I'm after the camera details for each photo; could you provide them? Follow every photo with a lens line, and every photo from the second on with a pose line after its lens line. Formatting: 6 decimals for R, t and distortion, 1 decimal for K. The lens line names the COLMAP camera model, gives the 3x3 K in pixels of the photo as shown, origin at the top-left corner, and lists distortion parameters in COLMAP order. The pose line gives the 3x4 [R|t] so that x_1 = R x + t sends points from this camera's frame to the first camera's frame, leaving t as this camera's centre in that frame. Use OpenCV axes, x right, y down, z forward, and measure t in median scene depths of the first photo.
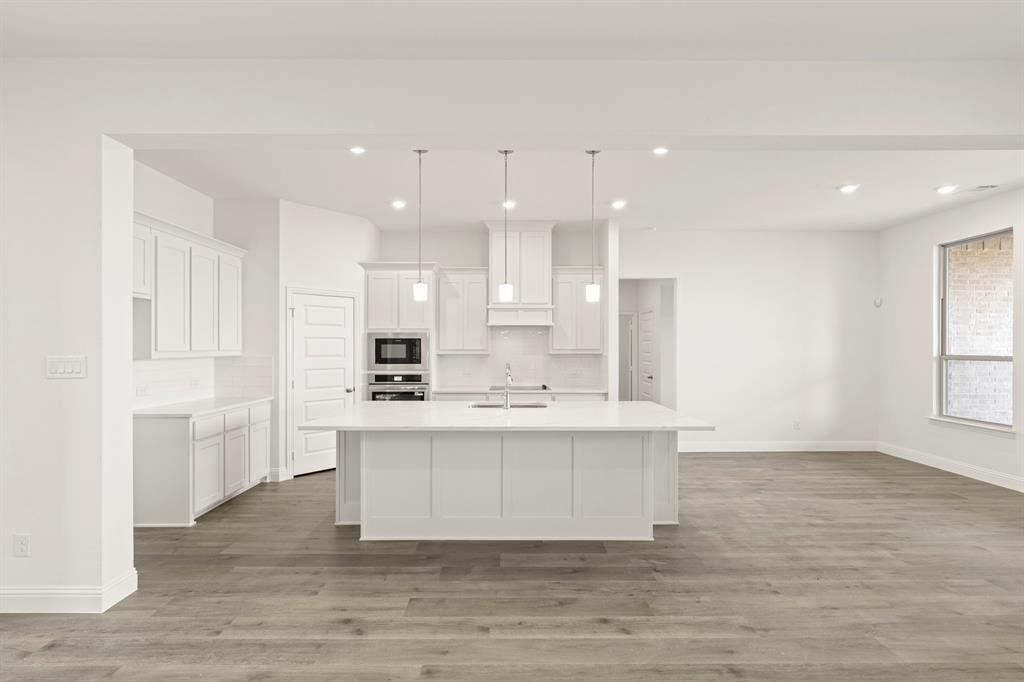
lens RADIAL K [[465.4, 0, 512.0], [0, 465.4, 341.0], [0, 0, 1]] dist [-0.000108, 0.000001]
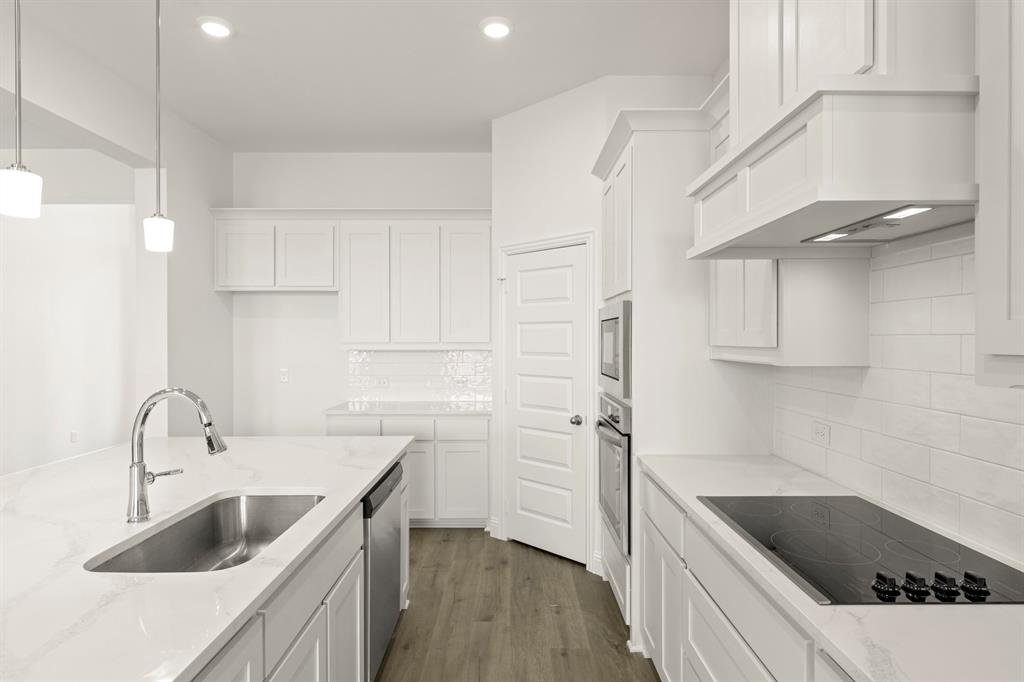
lens RADIAL K [[571.0, 0, 512.0], [0, 571.0, 341.0], [0, 0, 1]] dist [0.001242, 0.000205]
pose [[-0.002095, 0.003292, -0.999992, 0.332722], [0.009196, 0.999952, 0.003273, 0.014490], [0.999956, -0.009189, -0.002126, 1.036082]]
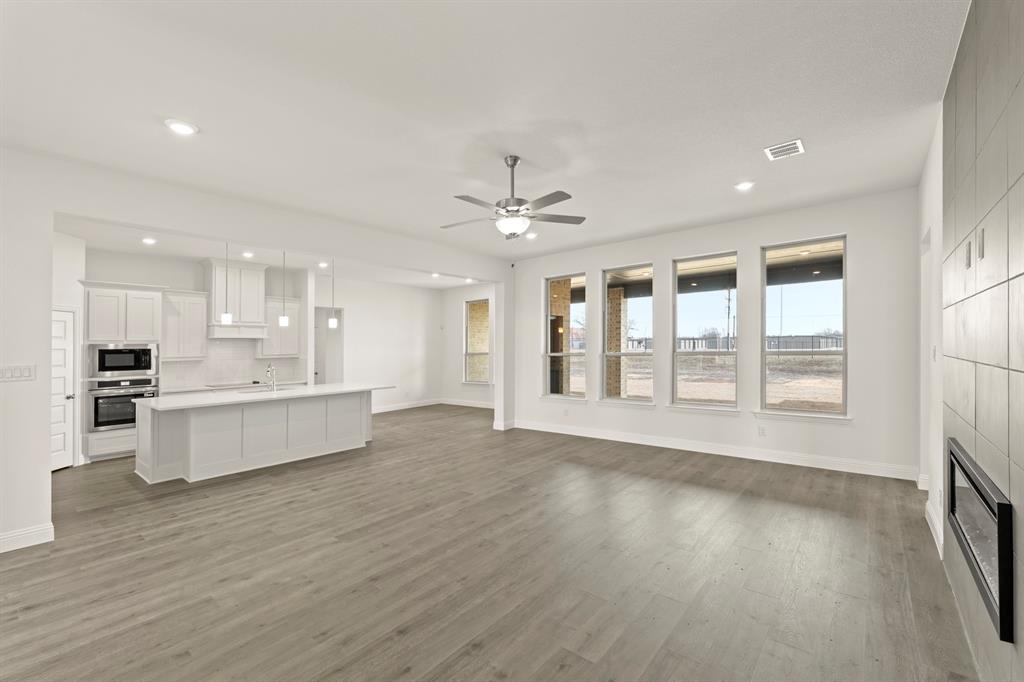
lens RADIAL K [[425.8, 0, 512.0], [0, 425.8, 341.0], [0, 0, 1]] dist [0.000787, 0.000089]
pose [[0.649175, -0.001251, 0.760638, -0.488026], [0.011388, 0.999903, -0.008075, -0.006221], [-0.760554, 0.013904, 0.649126, -0.489429]]
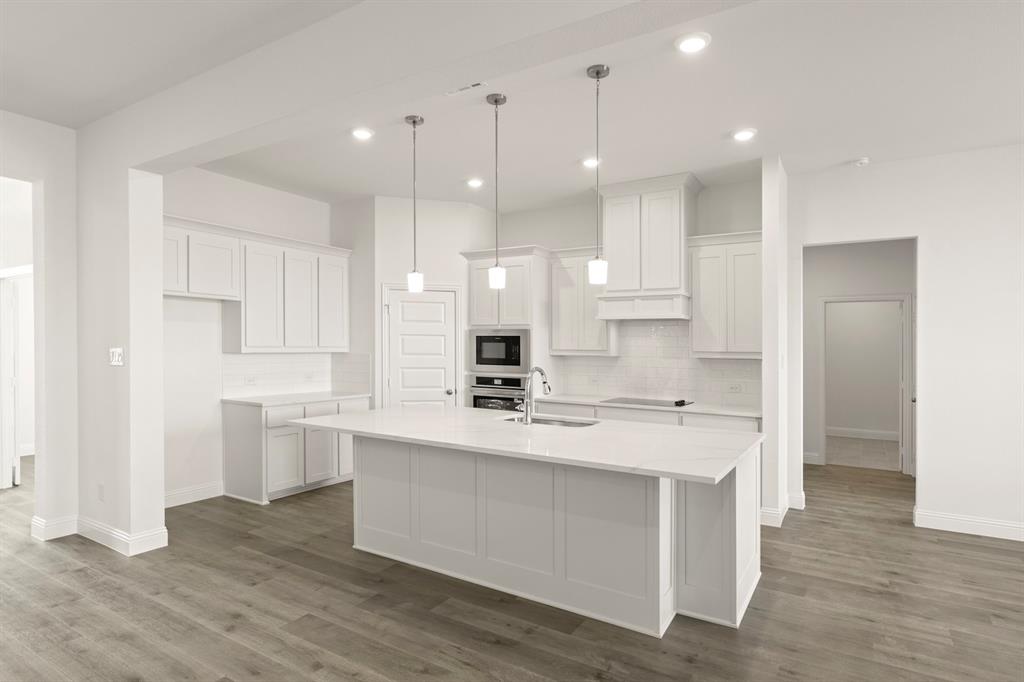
lens RADIAL K [[557.0, 0, 512.0], [0, 557.0, 341.0], [0, 0, 1]] dist [-0.001320, -0.000504]
pose [[0.844528, 0.005823, -0.535480, 0.385155], [-0.005855, 0.999982, 0.001640, 0.002543], [0.535480, 0.001750, 0.844546, 0.149878]]
